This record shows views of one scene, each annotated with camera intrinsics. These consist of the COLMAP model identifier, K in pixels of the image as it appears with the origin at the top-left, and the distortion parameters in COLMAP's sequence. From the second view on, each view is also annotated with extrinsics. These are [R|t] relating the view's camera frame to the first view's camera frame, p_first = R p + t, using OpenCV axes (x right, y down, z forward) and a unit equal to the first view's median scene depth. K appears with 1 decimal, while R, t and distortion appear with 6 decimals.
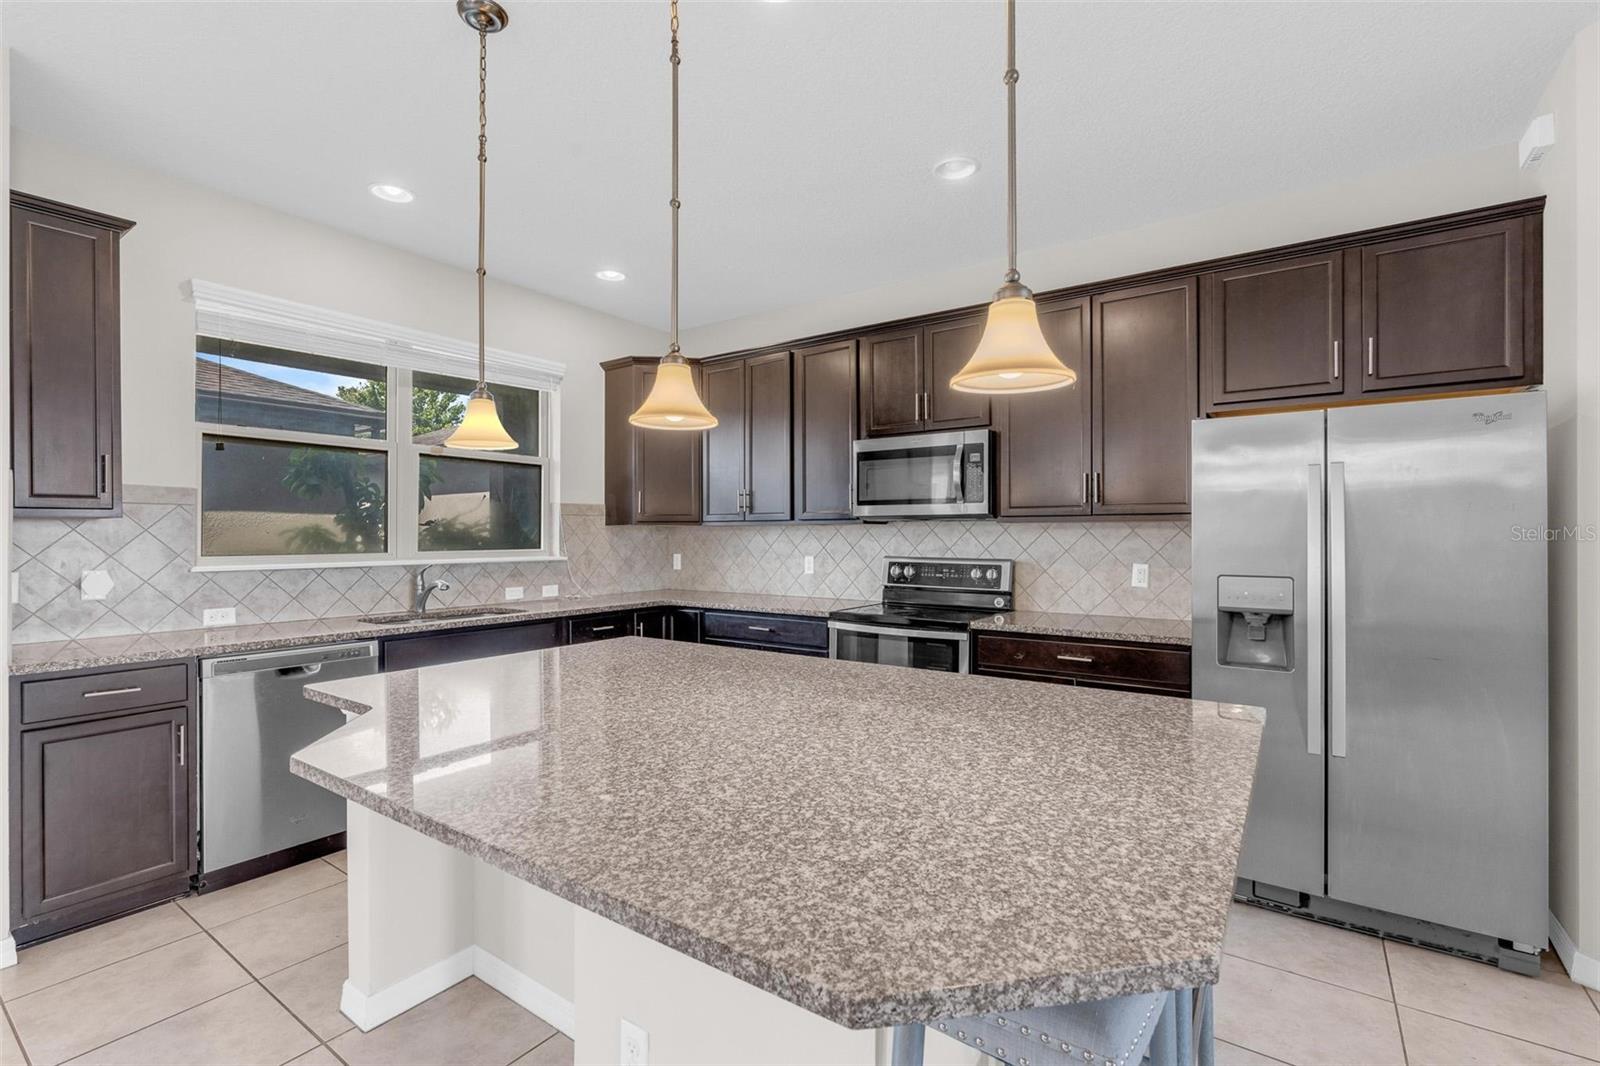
lens RADIAL K [[717.0, 0, 796.0], [0, 717.0, 534.1], [0, 0, 1]] dist [-0.007797, 0.001888]
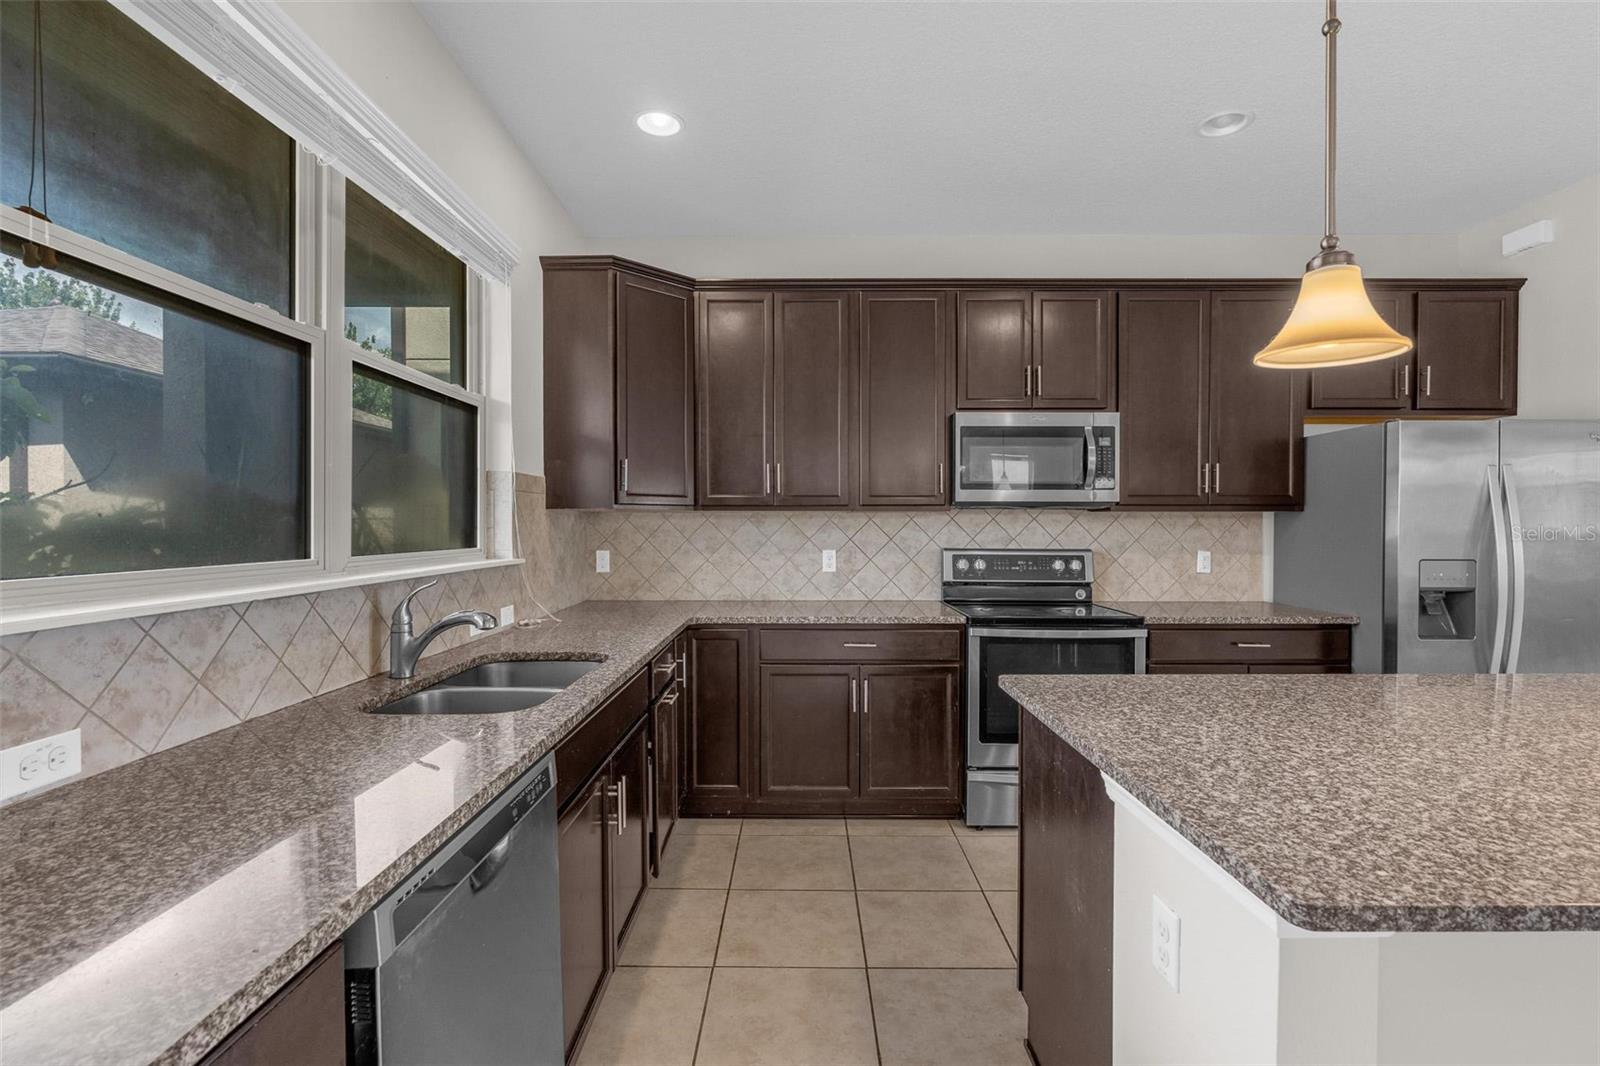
lens RADIAL K [[722.3, 0, 796.4], [0, 722.3, 527.8], [0, 0, 1]] dist [-0.004317, 0.000072]
pose [[0.822350, -0.002697, 0.568976, -0.610160], [-0.001090, 0.999979, 0.006316, 0.000407], [-0.568981, -0.005814, 0.822330, 0.441241]]
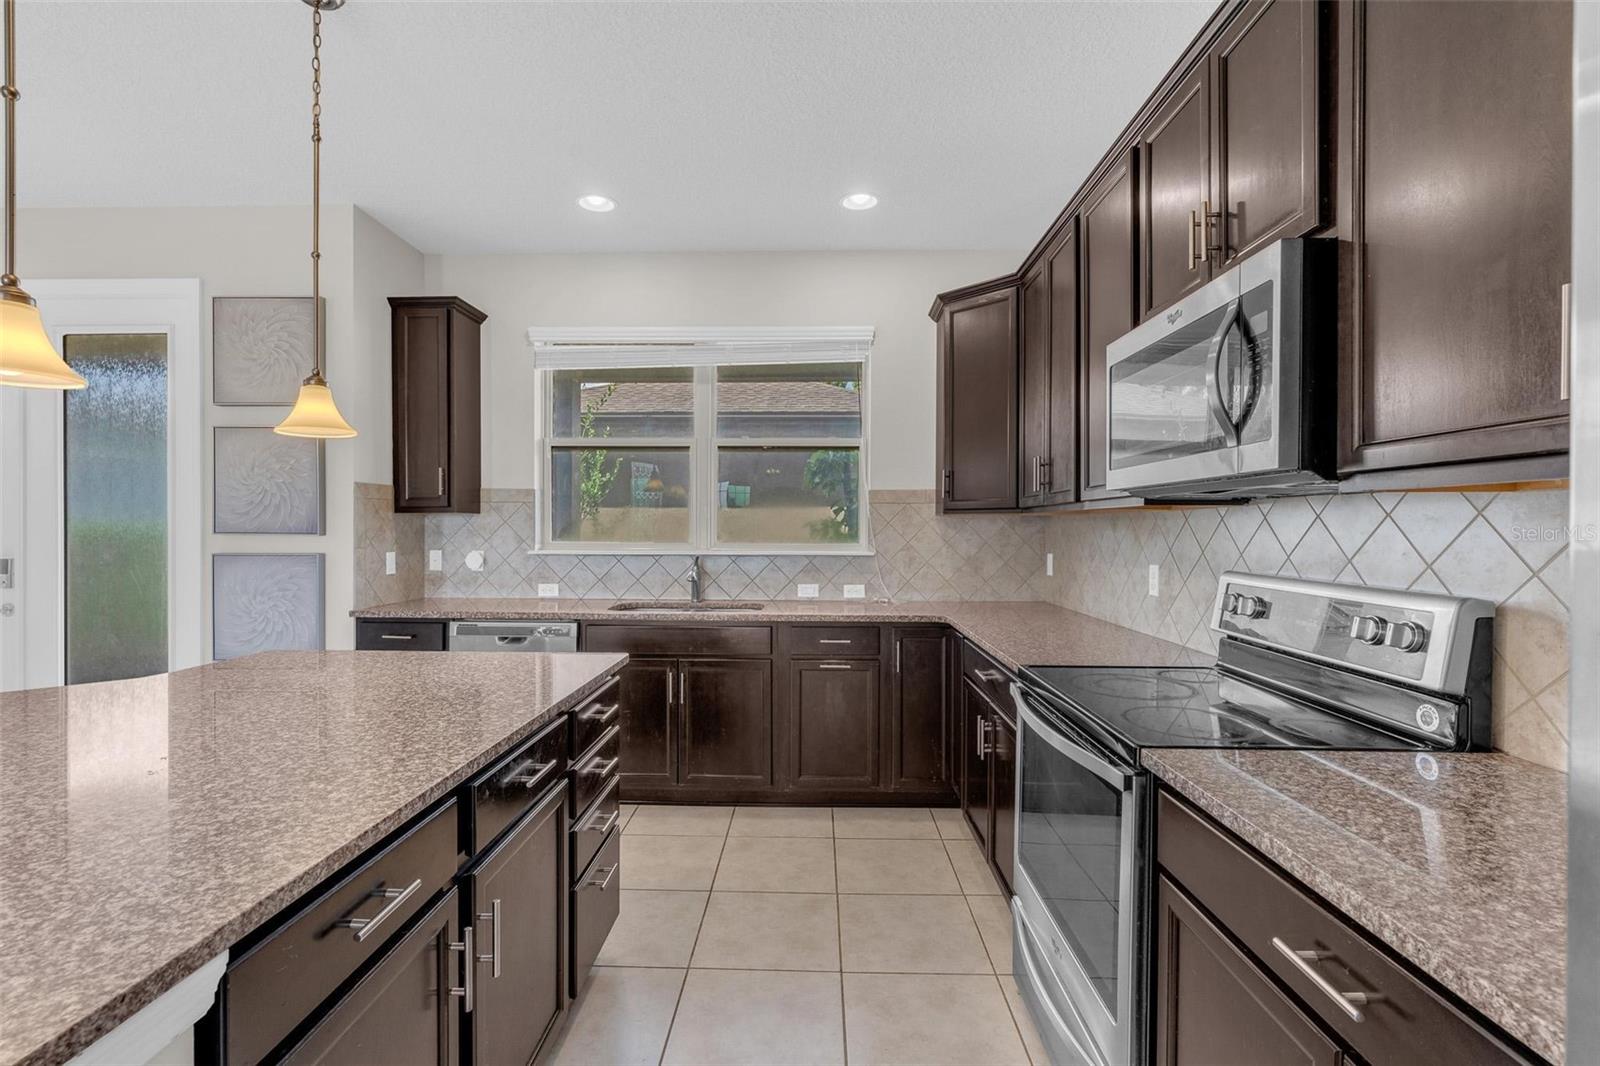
lens RADIAL K [[717.0, 0, 796.0], [0, 717.0, 534.1], [0, 0, 1]] dist [-0.007797, 0.001888]
pose [[0.556365, 0.010036, -0.830877, 0.422218], [-0.002374, 0.999942, 0.010488, 0.001619], [0.830935, -0.003863, 0.556357, 0.570064]]
